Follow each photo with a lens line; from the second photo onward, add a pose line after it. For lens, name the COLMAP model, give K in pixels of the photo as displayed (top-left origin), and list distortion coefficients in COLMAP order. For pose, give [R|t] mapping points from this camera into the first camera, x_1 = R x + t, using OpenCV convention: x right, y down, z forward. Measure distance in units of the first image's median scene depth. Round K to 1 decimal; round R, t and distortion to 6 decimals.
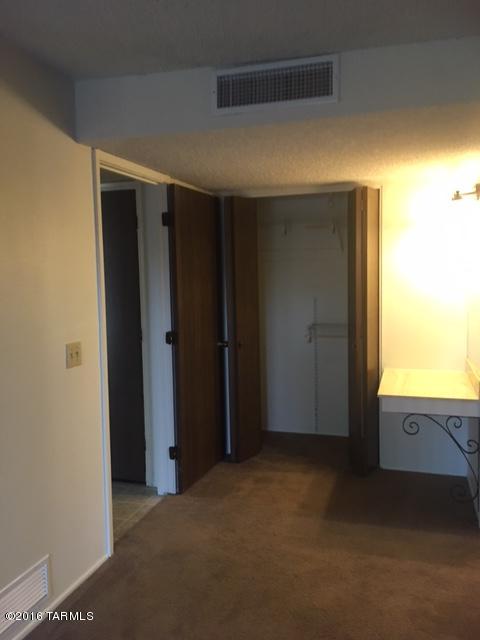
lens RADIAL K [[550.5, 0, 240.9], [0, 550.5, 321.9], [0, 0, 1]] dist [0.061306, -0.030584]
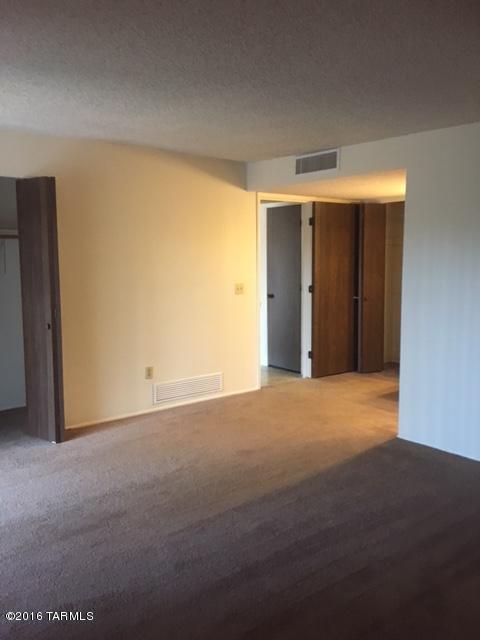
lens RADIAL K [[550.5, 0, 239.8], [0, 550.5, 318.6], [0, 0, 1]] dist [0.061306, -0.030584]
pose [[0.823979, 0.082529, -0.560577, 0.921799], [-0.065057, 0.996573, 0.051091, 0.064701], [0.562872, -0.005628, 0.826525, -0.793289]]
